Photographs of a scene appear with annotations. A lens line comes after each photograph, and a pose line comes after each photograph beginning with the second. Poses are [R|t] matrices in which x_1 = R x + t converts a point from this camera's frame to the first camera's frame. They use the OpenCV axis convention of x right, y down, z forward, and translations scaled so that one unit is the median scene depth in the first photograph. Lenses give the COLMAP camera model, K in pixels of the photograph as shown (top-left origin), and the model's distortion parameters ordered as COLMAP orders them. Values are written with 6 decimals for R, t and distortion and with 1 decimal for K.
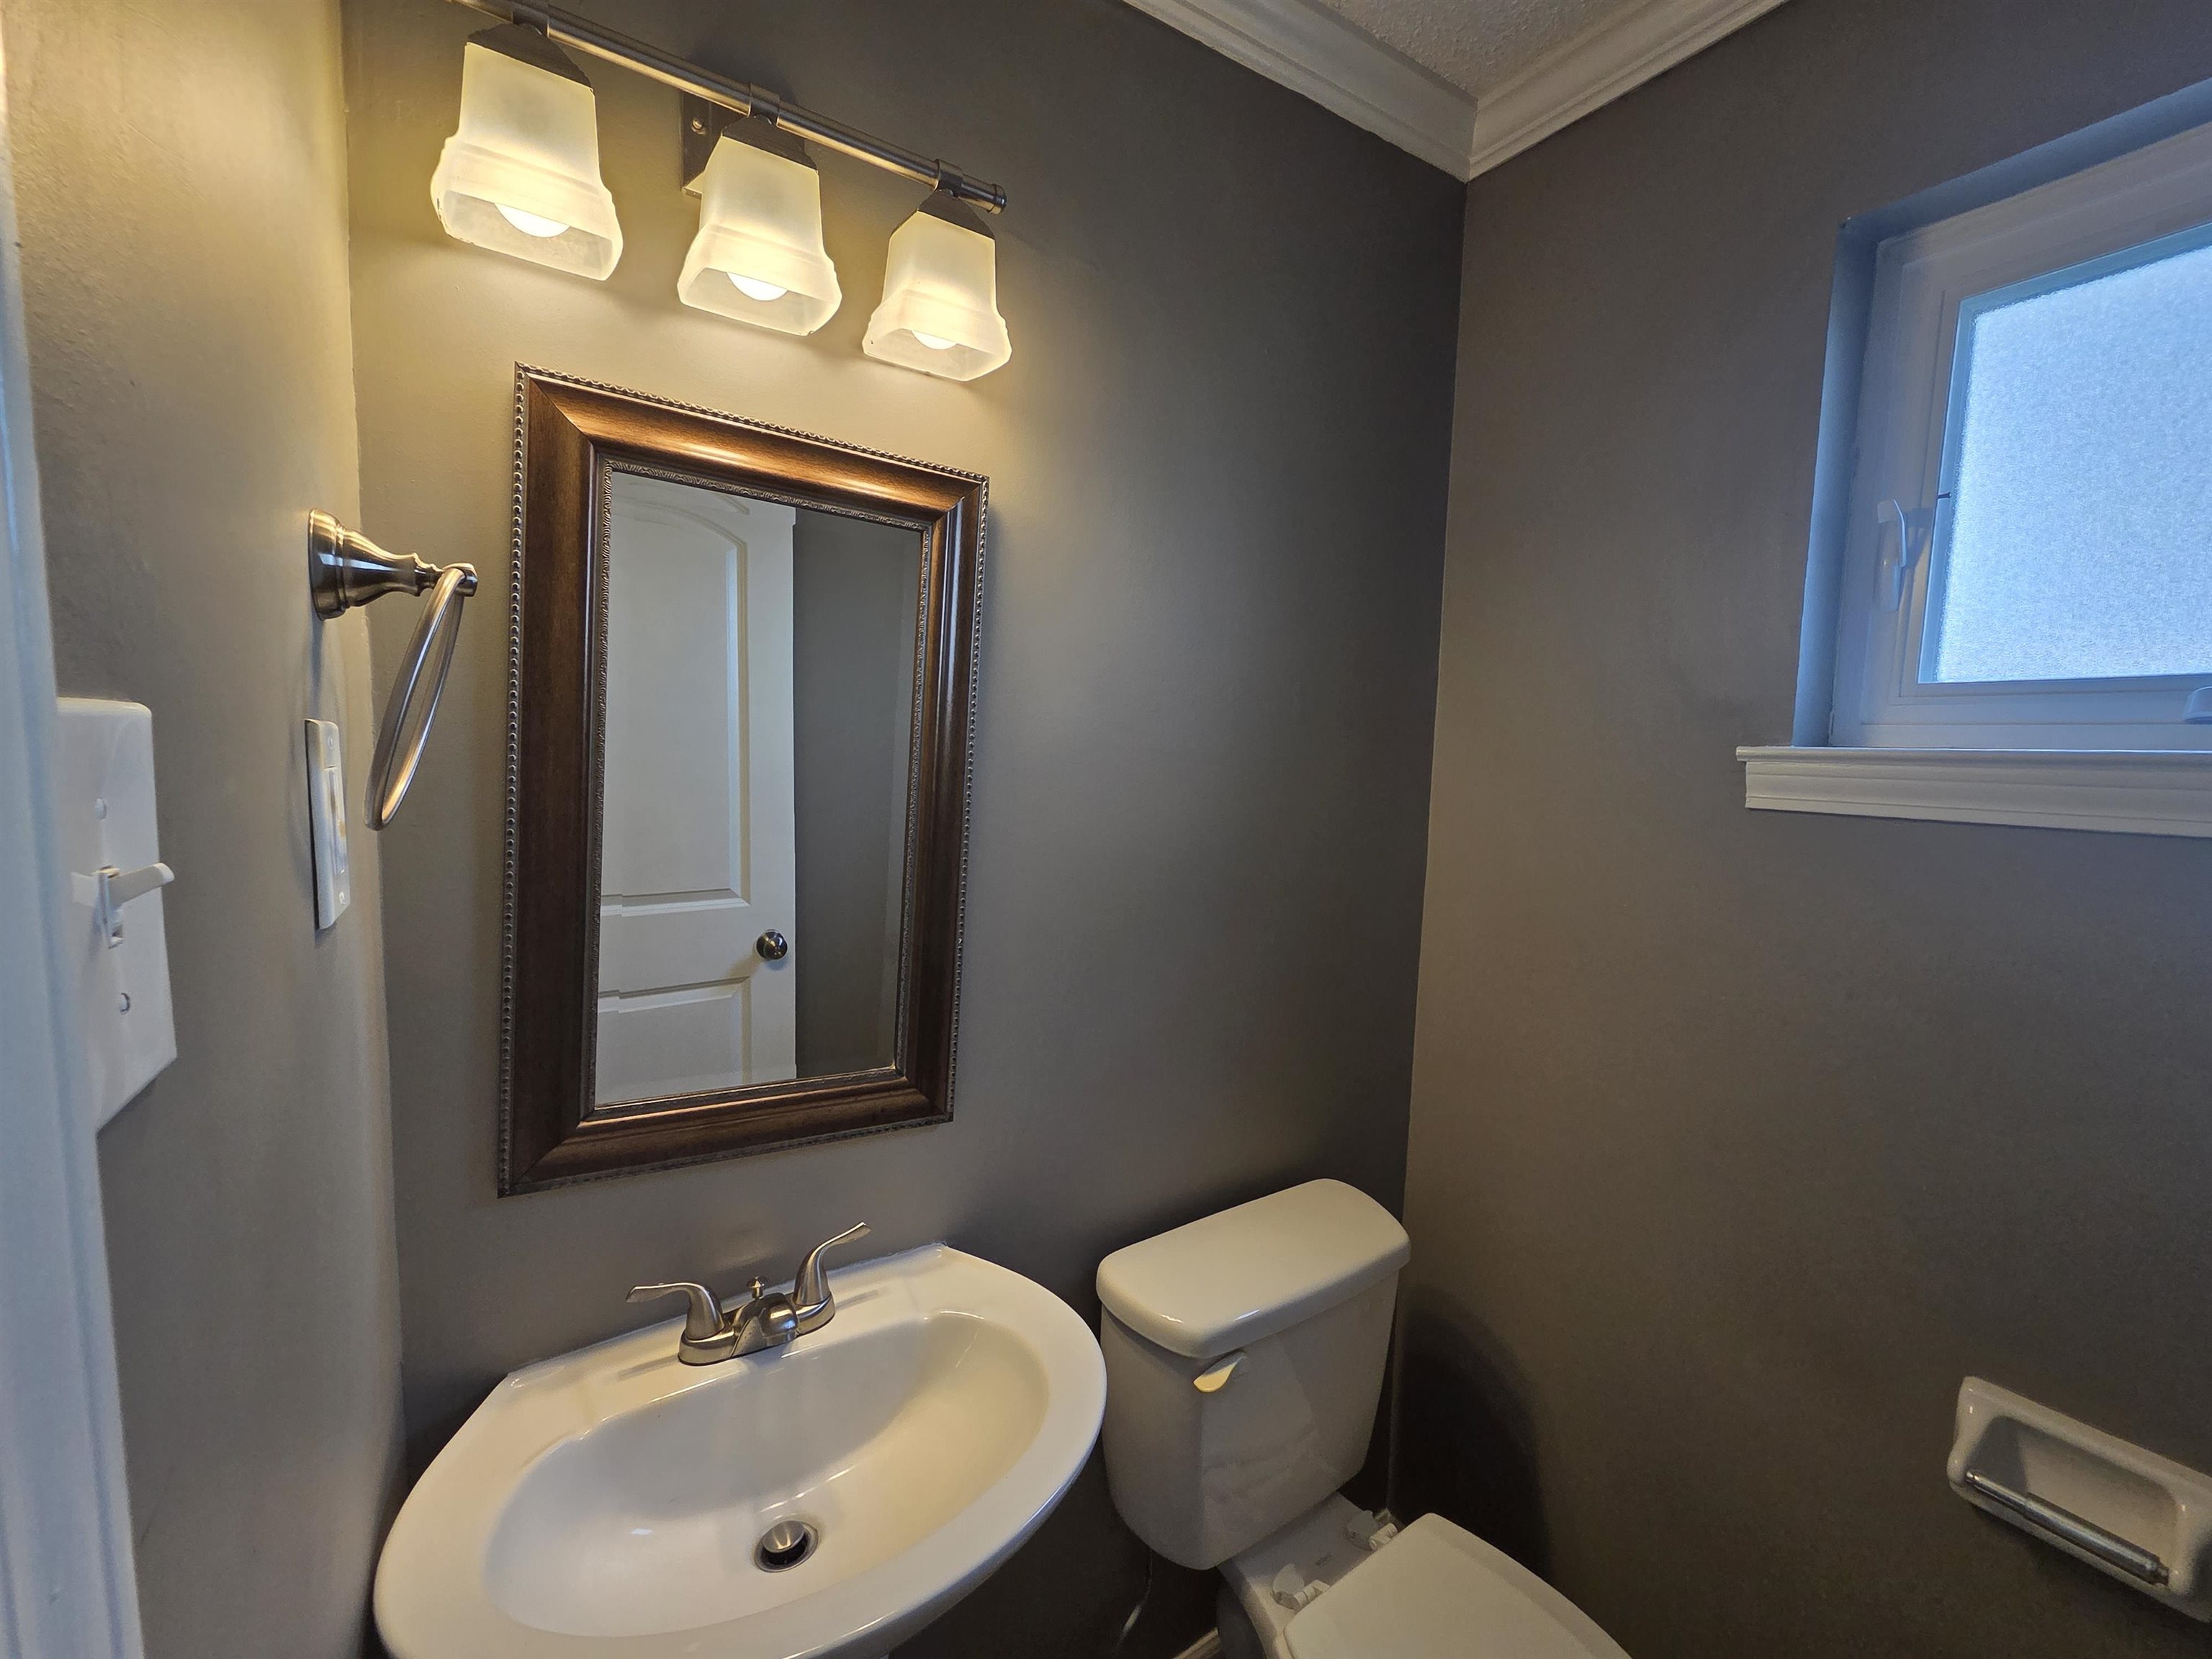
lens RADIAL K [[909.1, 0, 1148.1], [0, 909.1, 841.9], [0, 0, 1]] dist [0.003607, -0.001609]
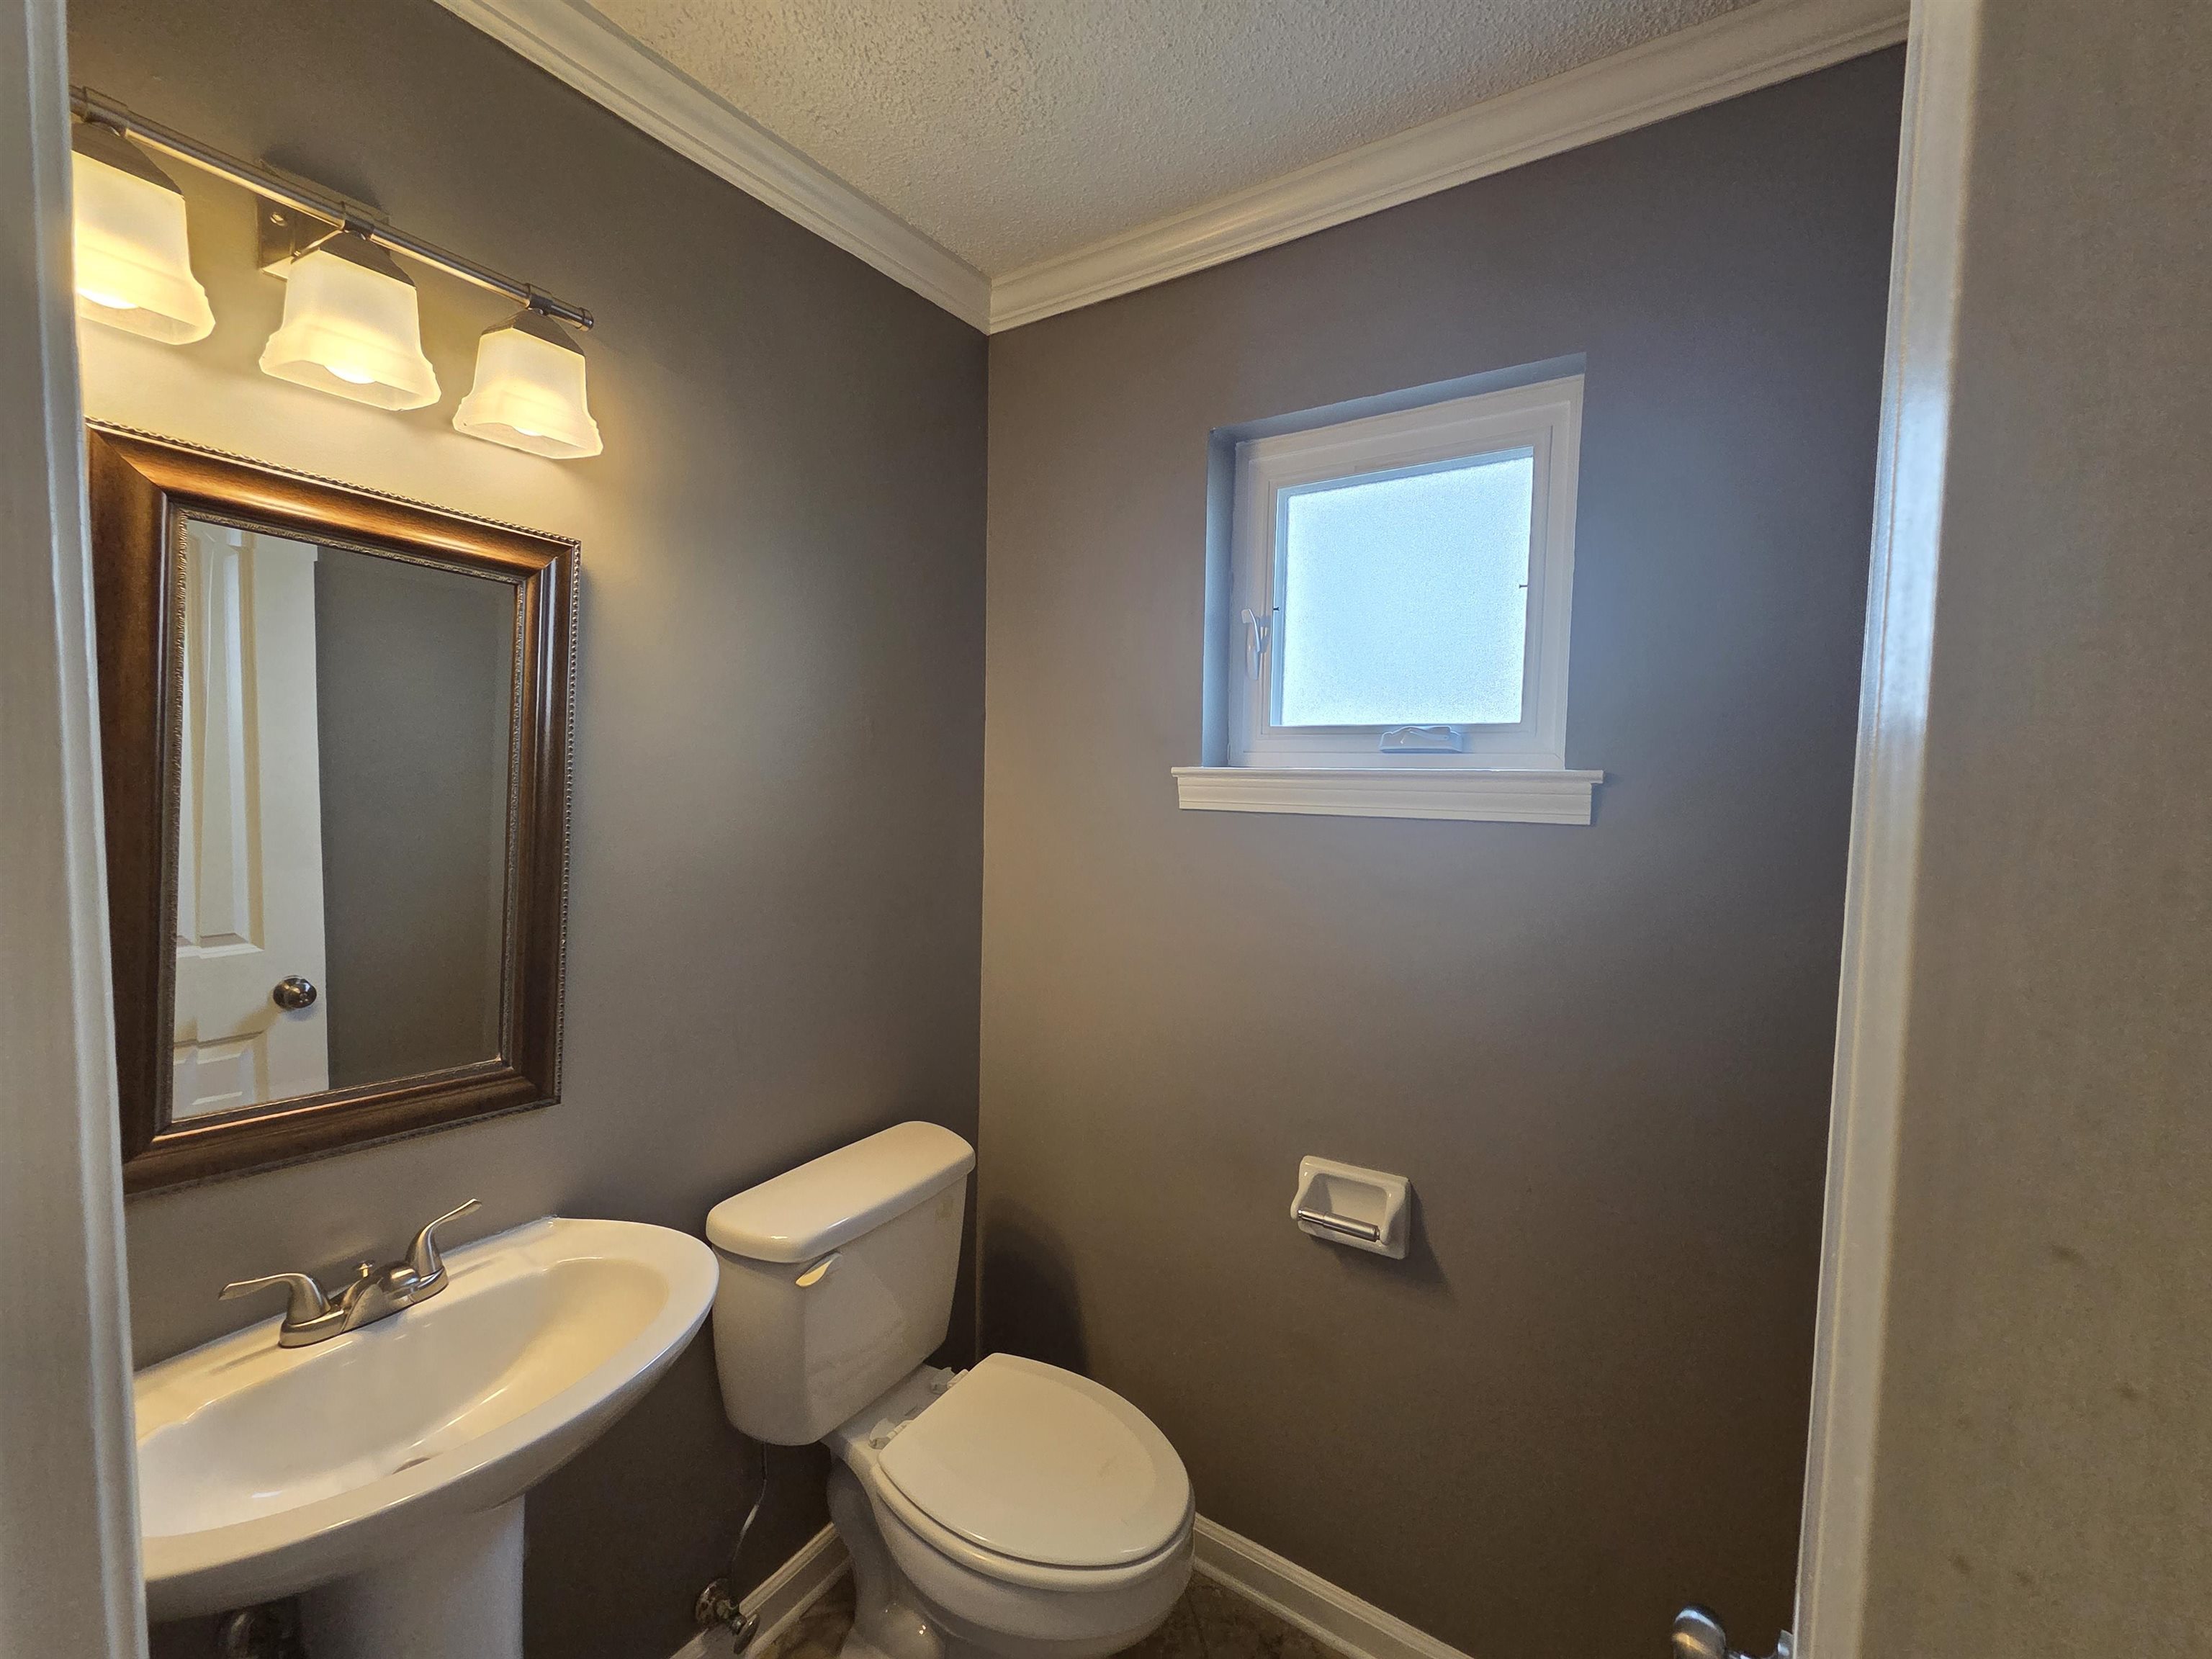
lens RADIAL K [[909.1, 0, 1125.2], [0, 909.1, 830.3], [0, 0, 1]] dist [0.003607, -0.001609]
pose [[0.920180, -0.033970, 0.390018, -0.000260], [0.048817, 0.998409, -0.028215, 0.038377], [-0.388439, 0.045002, 0.920375, -0.352464]]
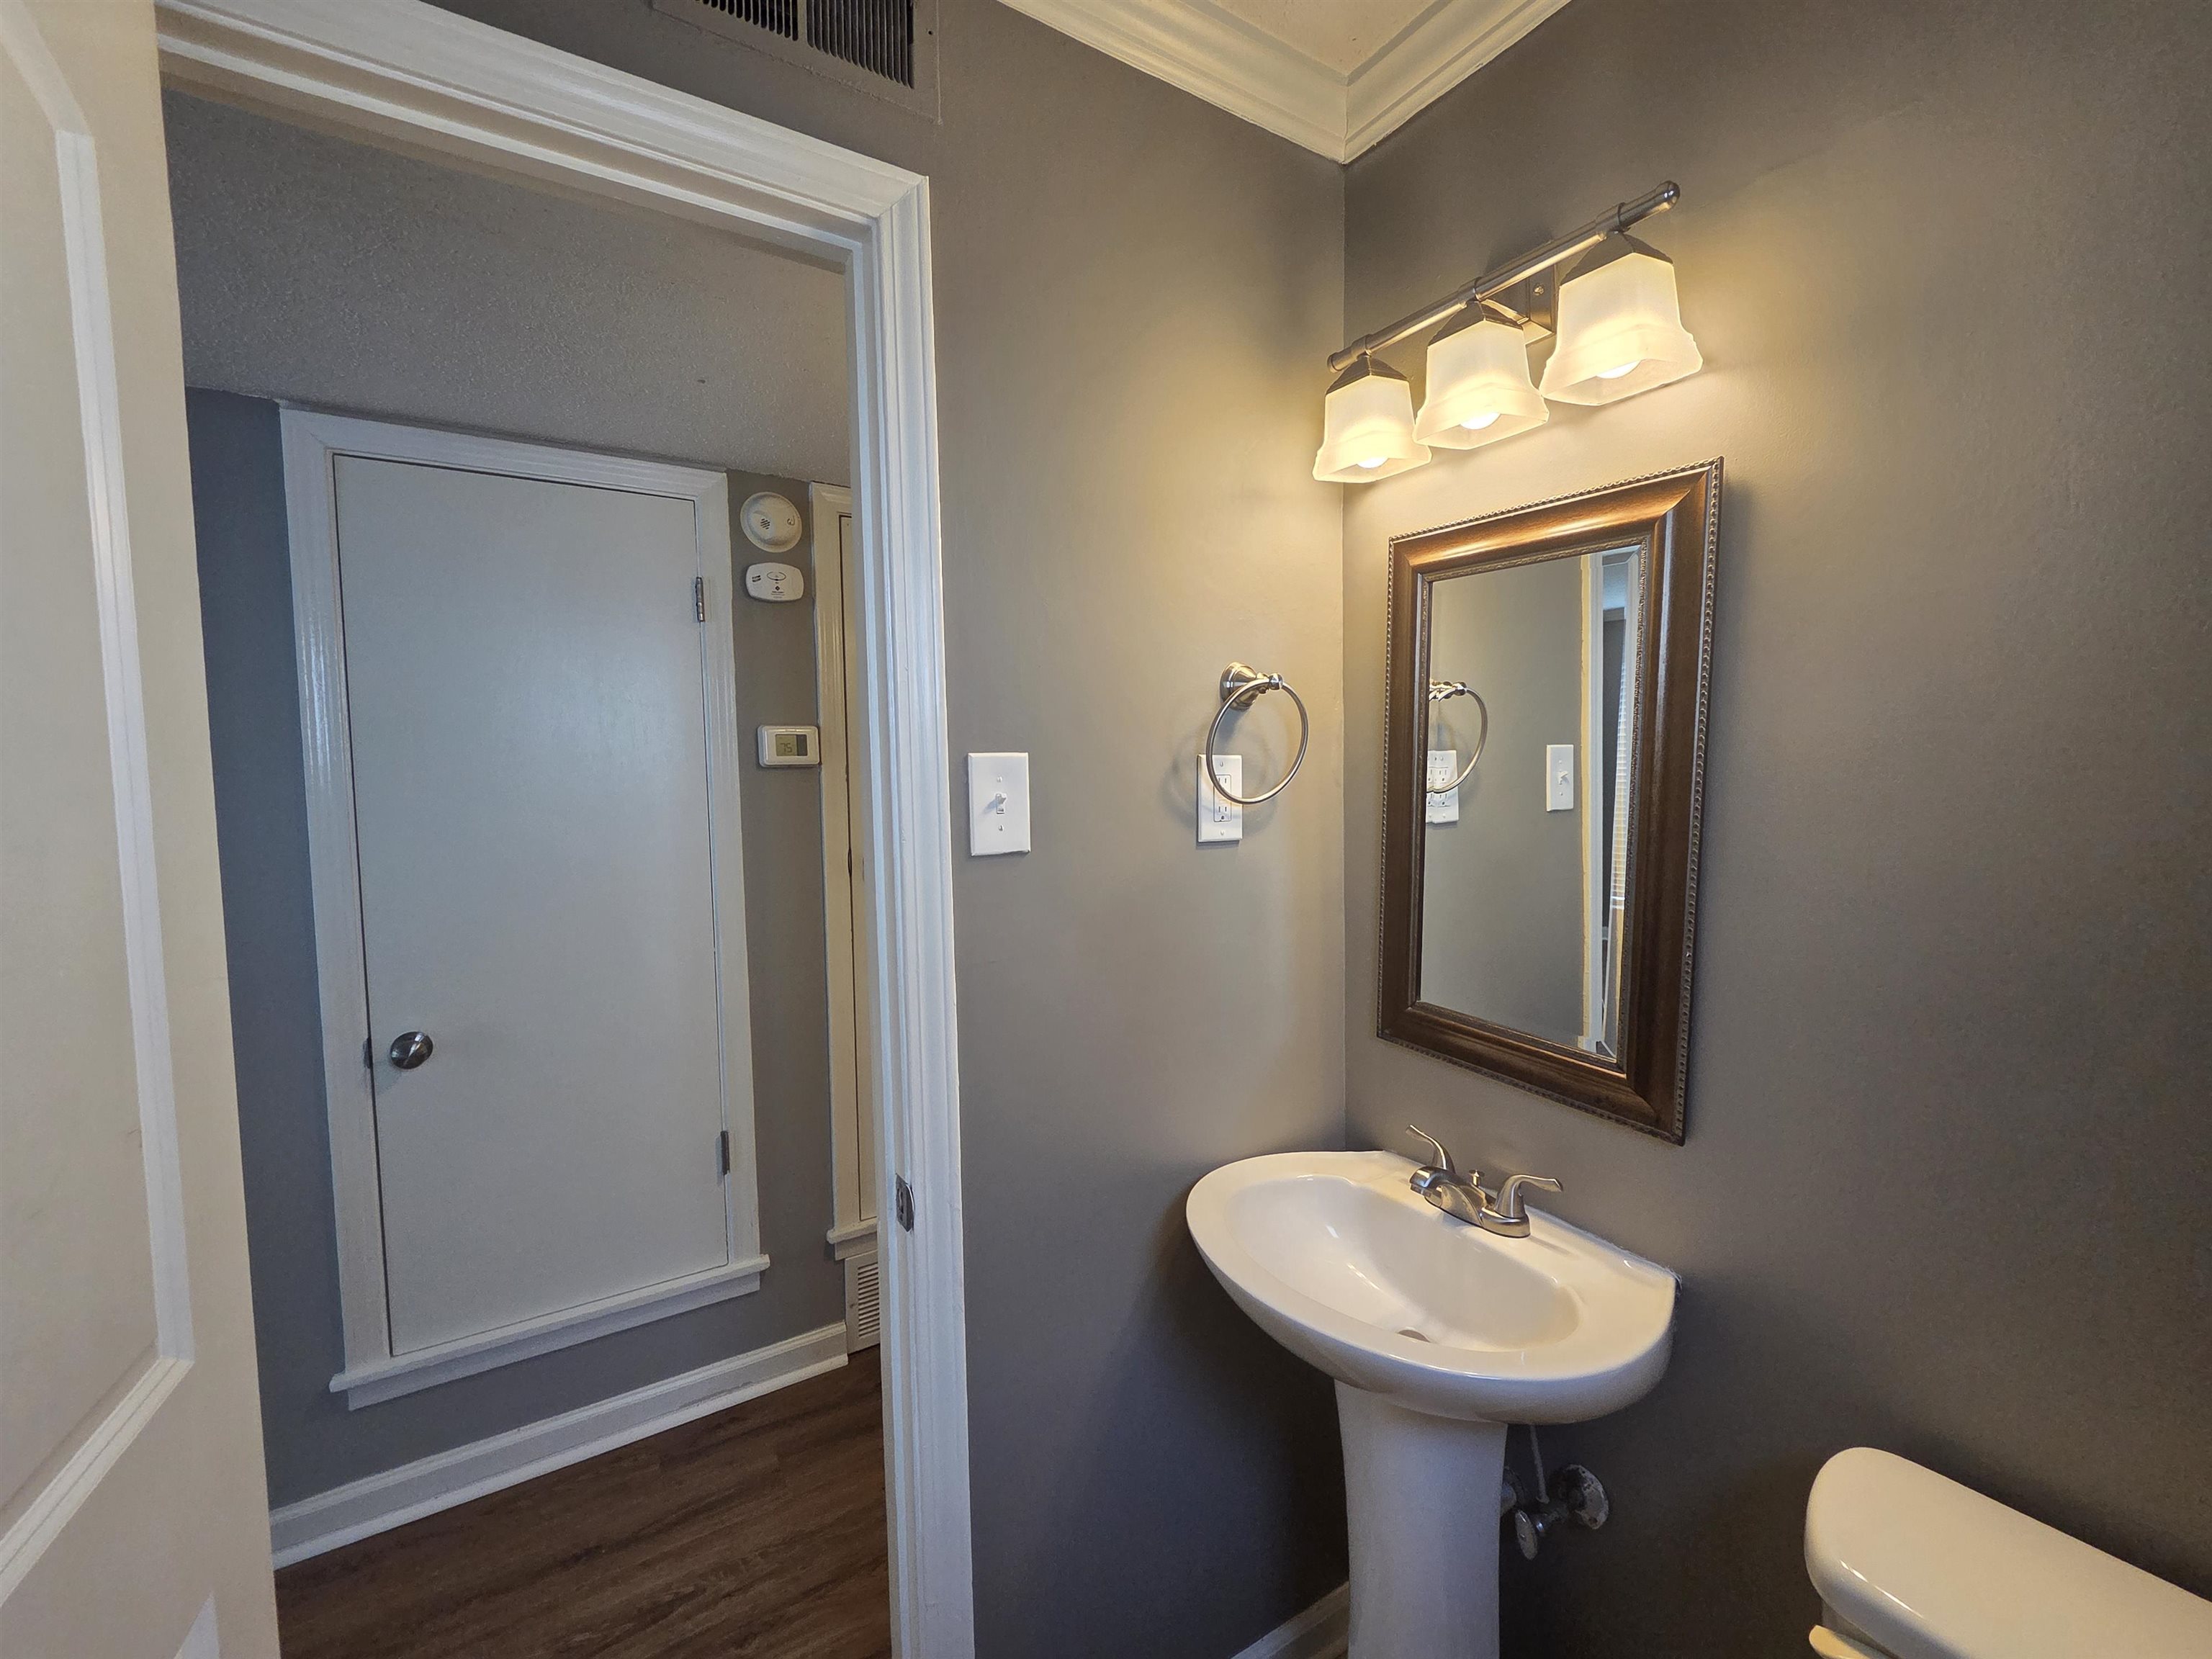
lens RADIAL K [[909.1, 0, 1105.1], [0, 909.1, 823.2], [0, 0, 1]] dist [0.003607, -0.001609]
pose [[-0.011927, 0.041388, -0.999072, 0.785418], [-0.091610, 0.994896, 0.042309, -0.014679], [0.995724, 0.092030, -0.008075, 0.409573]]
